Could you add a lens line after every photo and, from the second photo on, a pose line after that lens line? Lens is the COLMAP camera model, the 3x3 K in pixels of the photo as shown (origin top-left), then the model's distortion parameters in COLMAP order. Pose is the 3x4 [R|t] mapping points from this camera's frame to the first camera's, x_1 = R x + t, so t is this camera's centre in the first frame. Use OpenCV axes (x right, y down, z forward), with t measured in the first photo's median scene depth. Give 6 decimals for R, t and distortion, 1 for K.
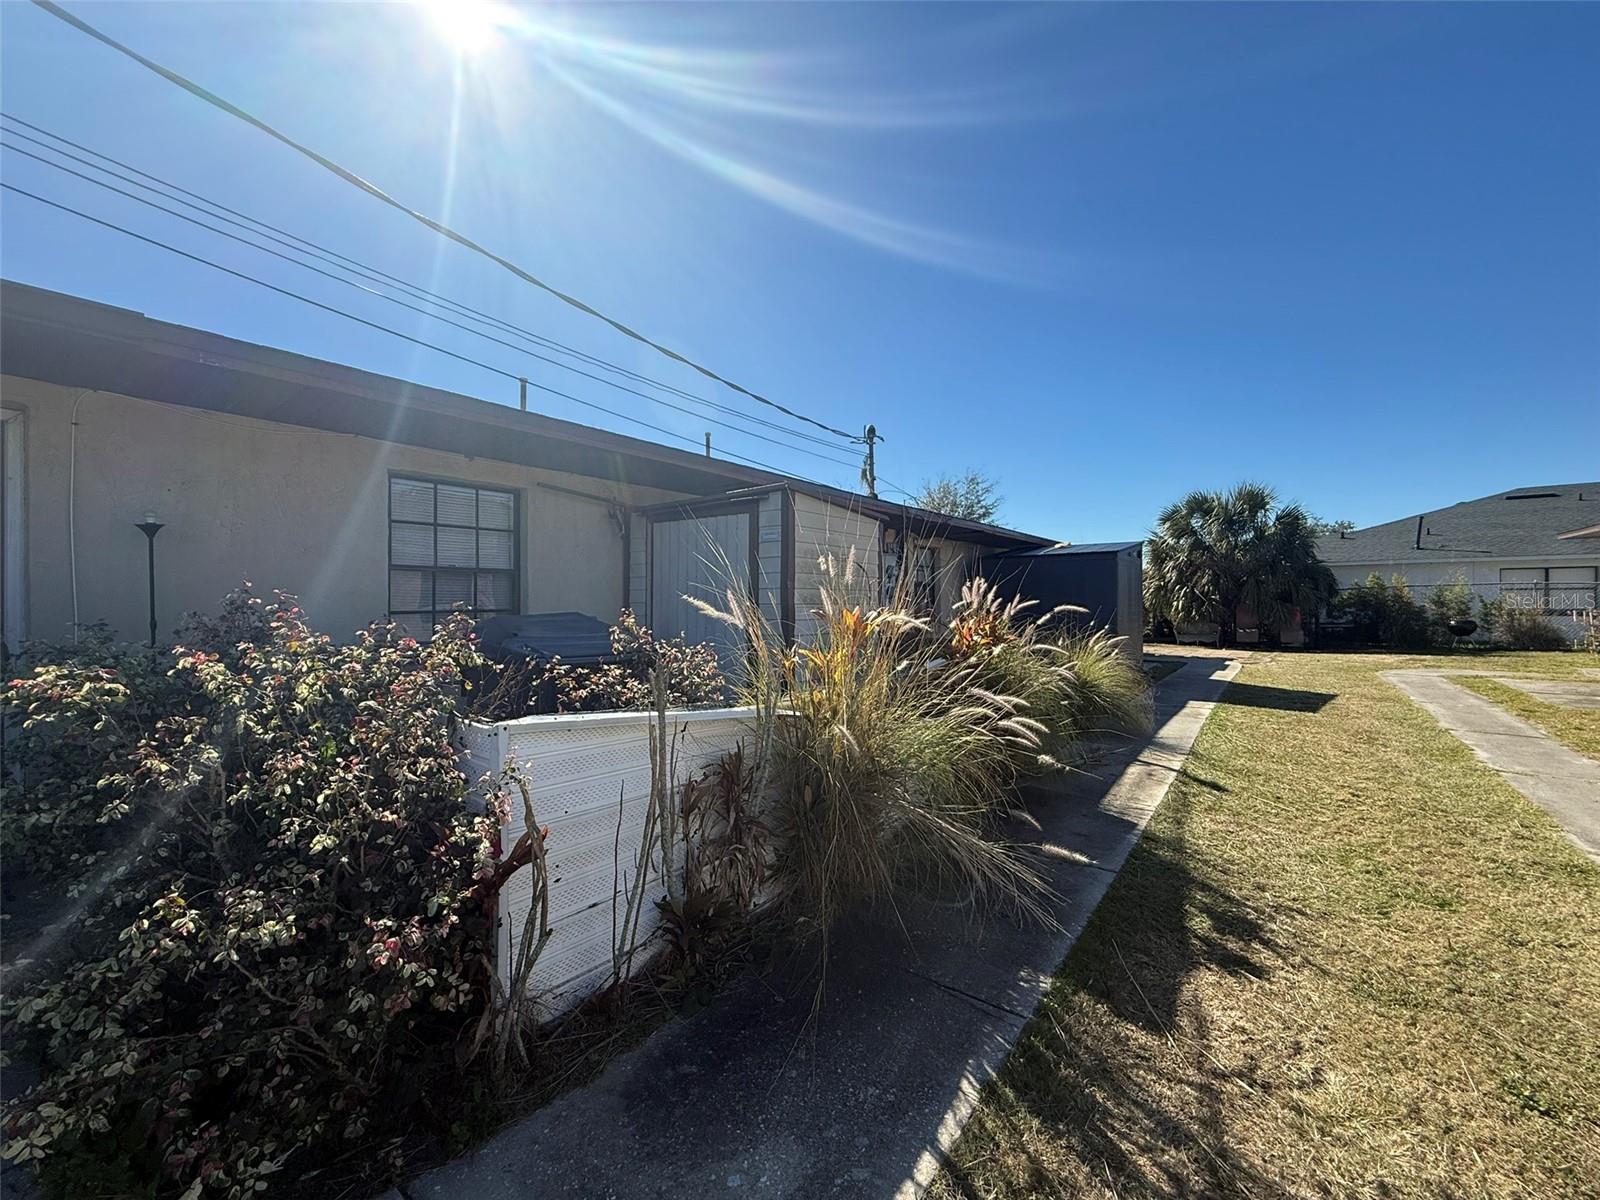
lens RADIAL K [[638.8, 0, 788.4], [0, 638.8, 604.7], [0, 0, 1]] dist [0.000412, 0.000211]
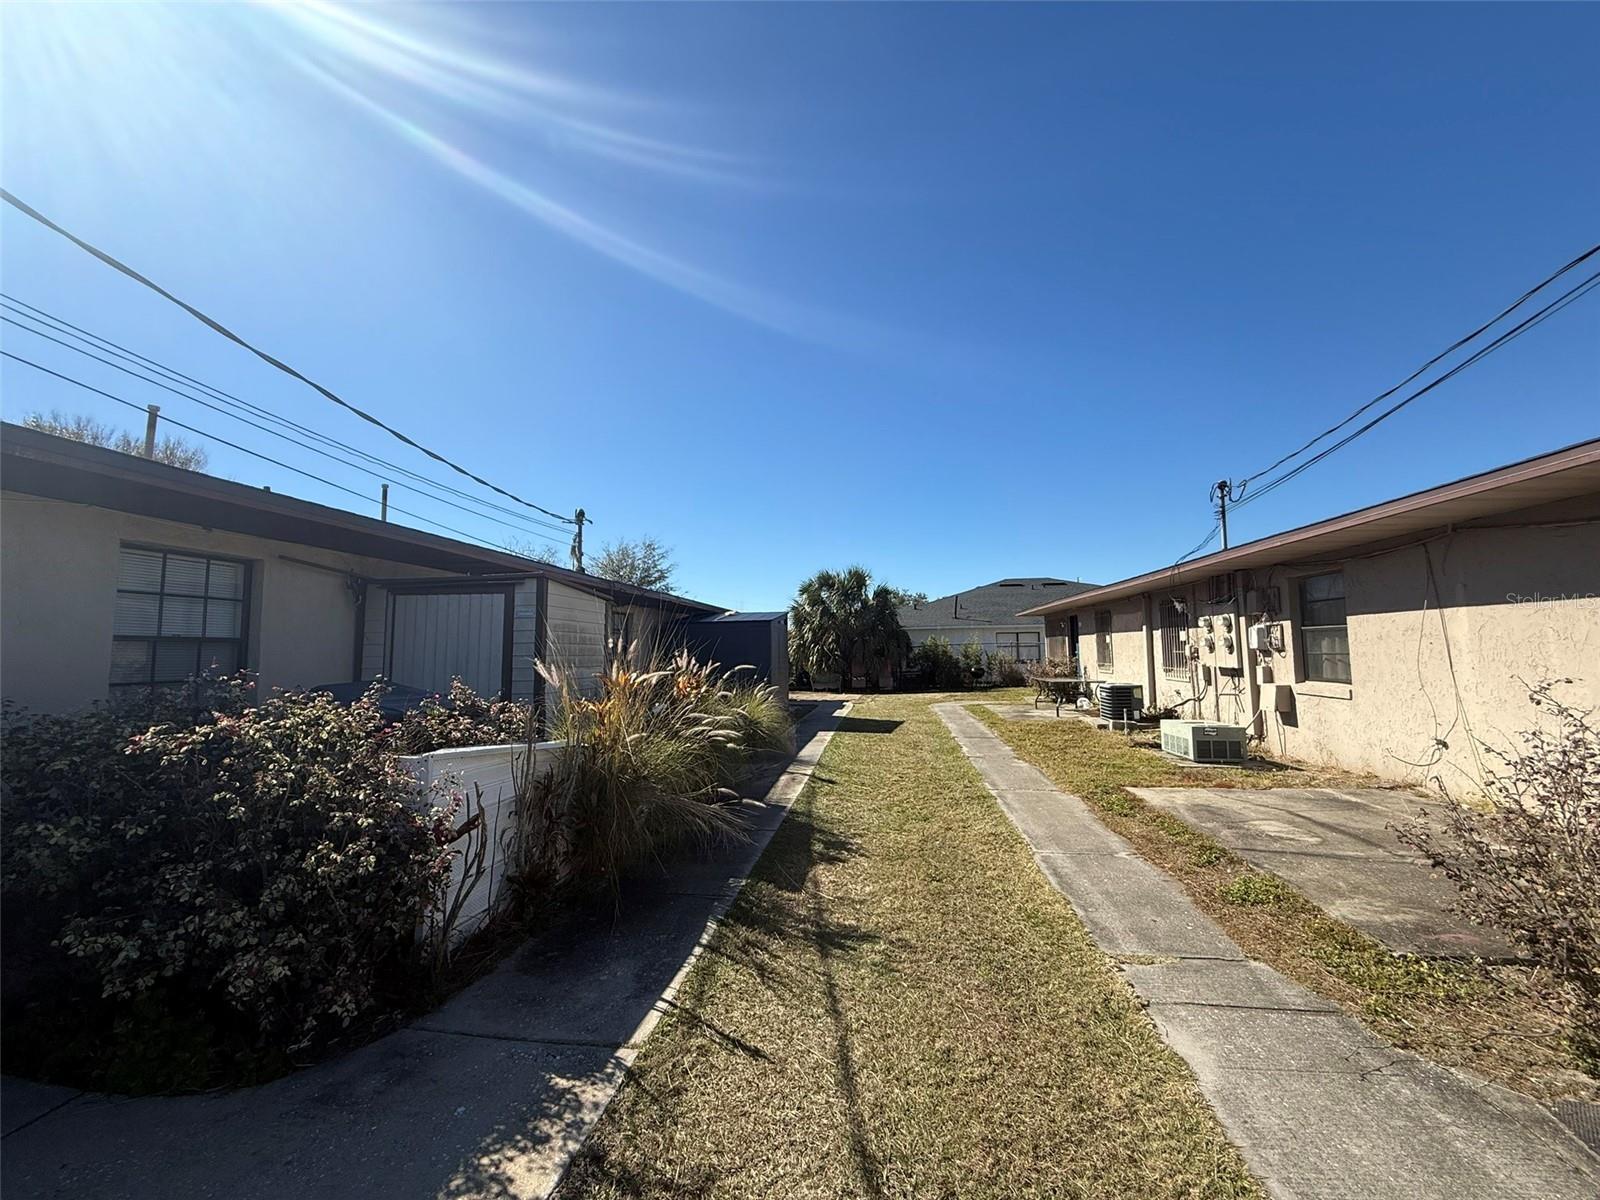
lens RADIAL K [[638.8, 0, 800.9], [0, 638.8, 599.4], [0, 0, 1]] dist [0.000412, 0.000211]
pose [[0.864839, 0.034614, 0.500854, -0.156143], [0.013122, 0.995721, -0.091473, -0.011654], [-0.501877, 0.085682, 0.860685, -0.283331]]
